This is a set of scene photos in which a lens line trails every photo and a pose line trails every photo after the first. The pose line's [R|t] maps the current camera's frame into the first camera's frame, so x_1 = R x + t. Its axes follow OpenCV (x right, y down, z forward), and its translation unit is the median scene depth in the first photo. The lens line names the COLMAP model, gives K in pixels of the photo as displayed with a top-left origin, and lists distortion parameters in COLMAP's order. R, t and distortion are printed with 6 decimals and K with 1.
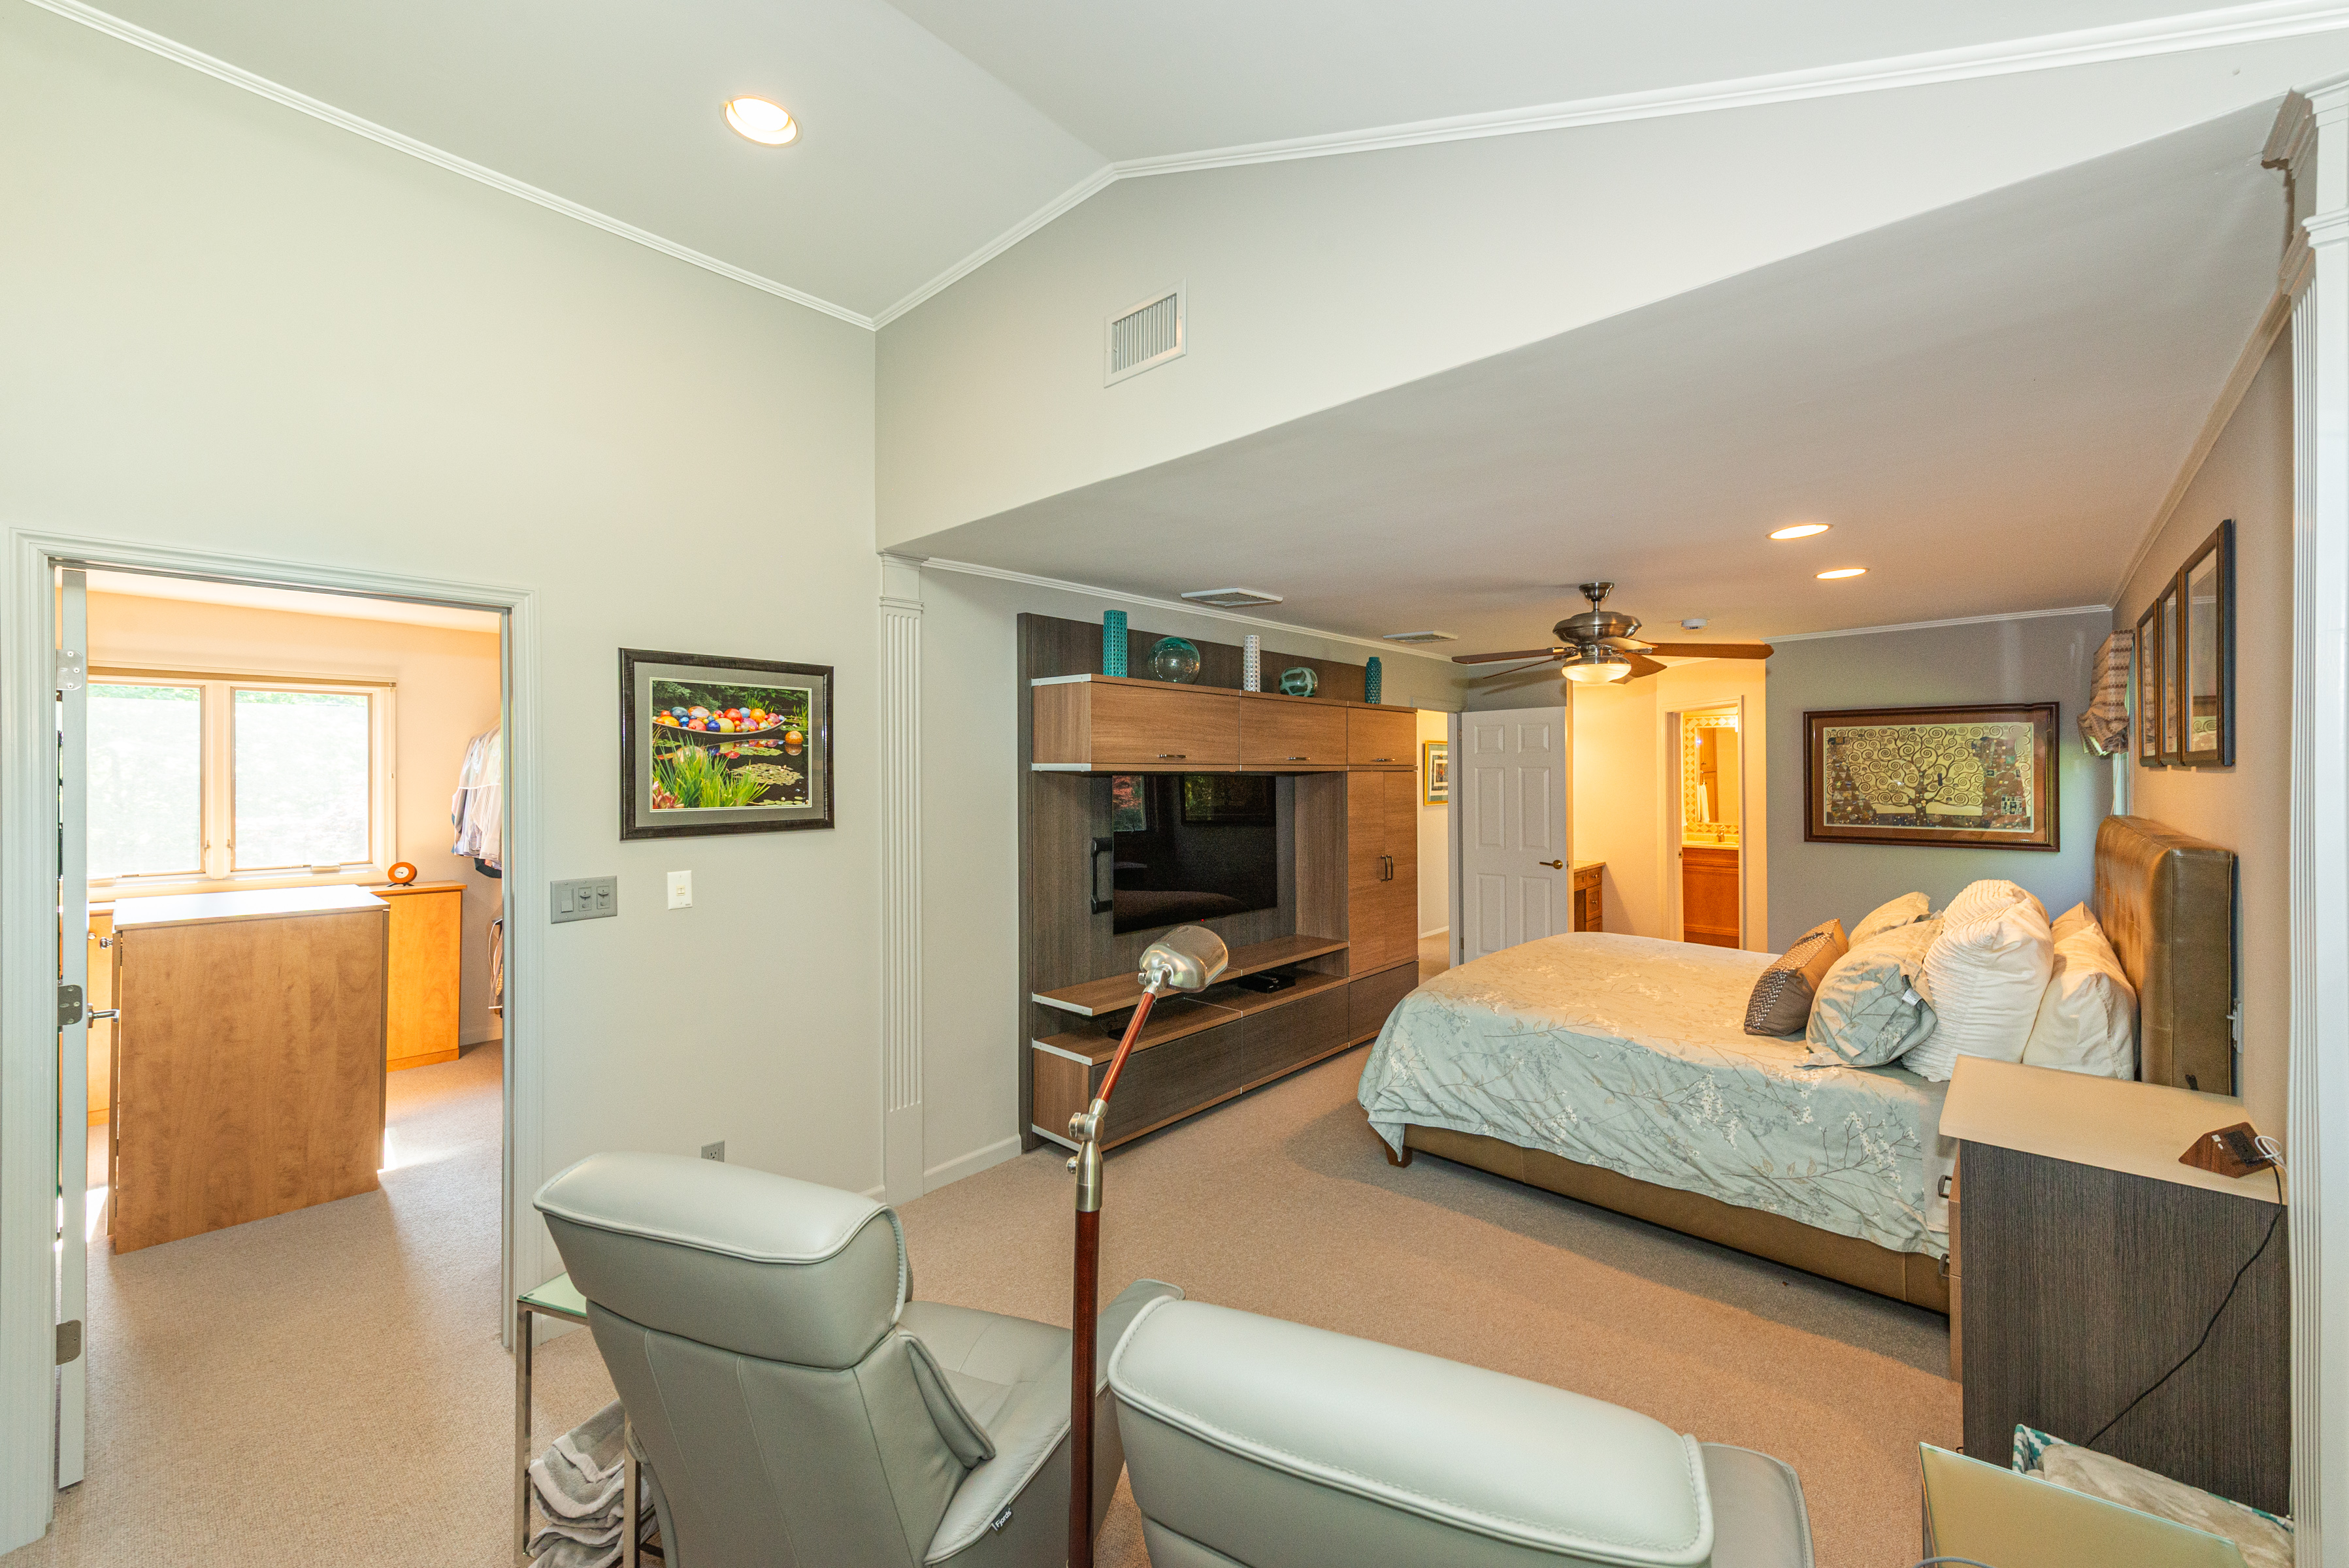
lens RADIAL K [[916.4, 0, 1174.5], [0, 916.4, 784.0], [0, 0, 1]] dist [0.010438, -0.000100]
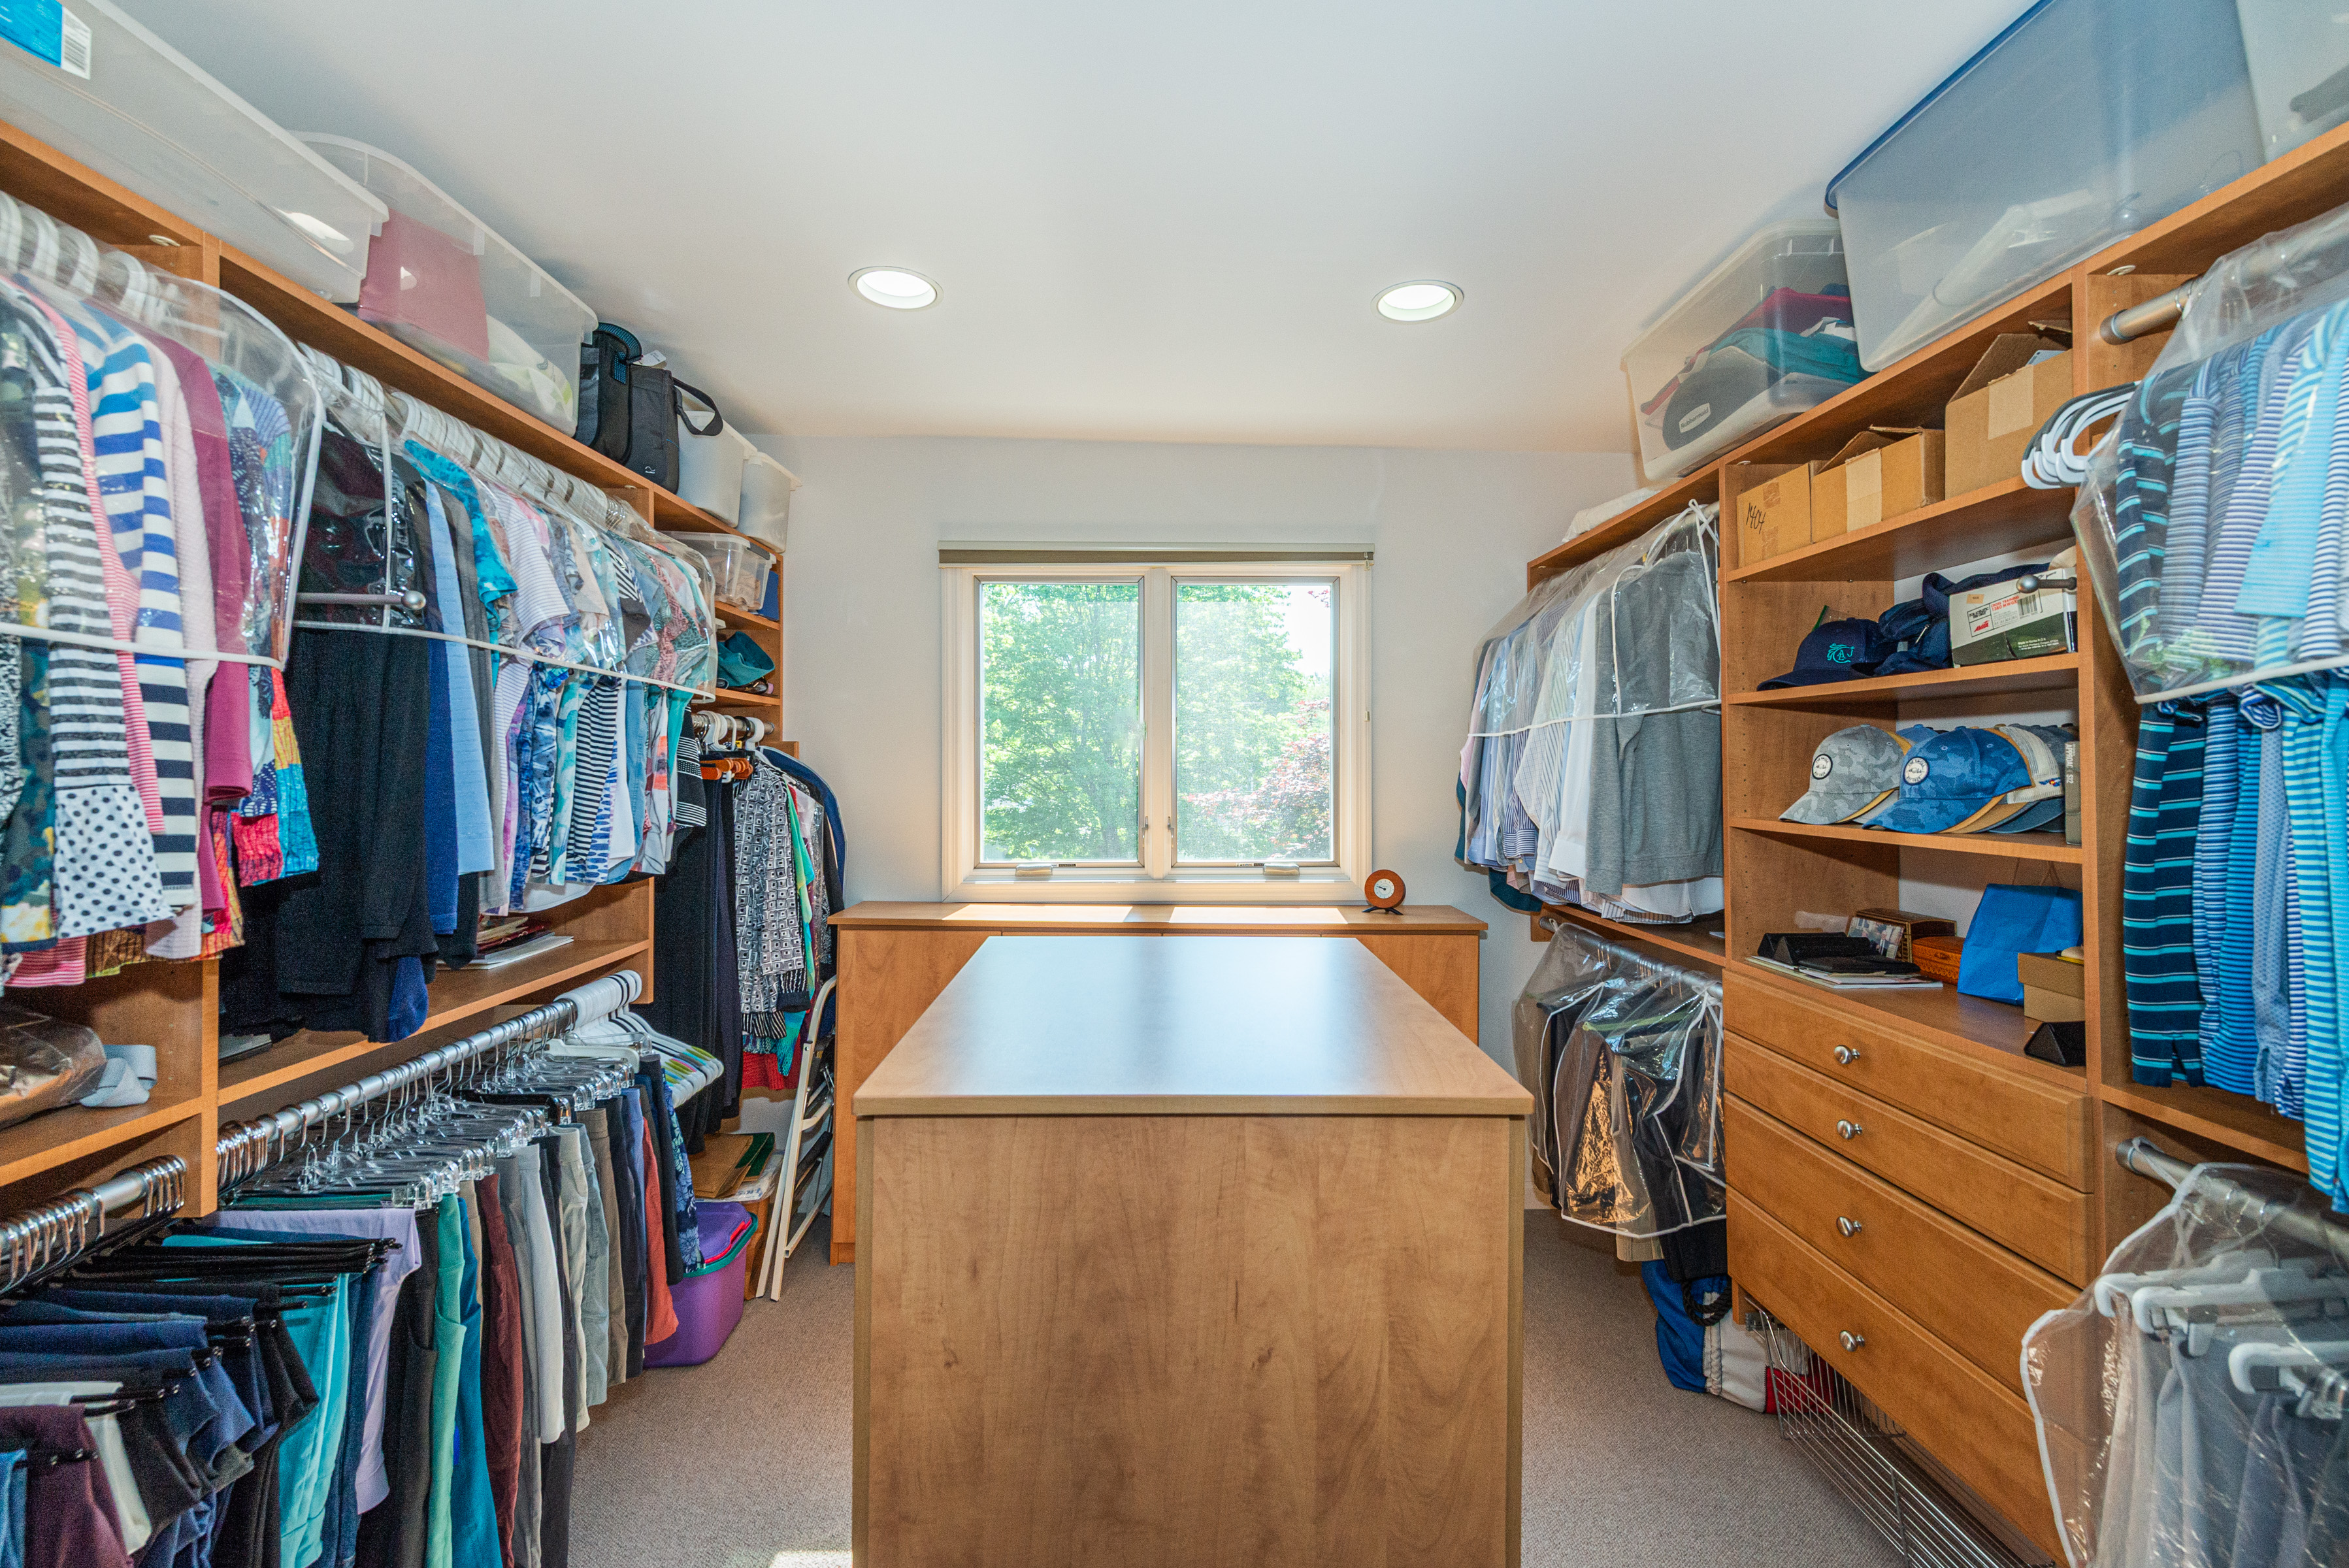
lens RADIAL K [[938.7, 0, 1200.0], [0, 938.7, 756.2], [0, 0, 1]] dist [0.012494, -0.000096]
pose [[0.703881, -0.010676, -0.710238, -0.744621], [-0.005866, 0.999766, -0.020841, 0.042382], [0.710294, 0.018836, 0.703653, 0.761452]]
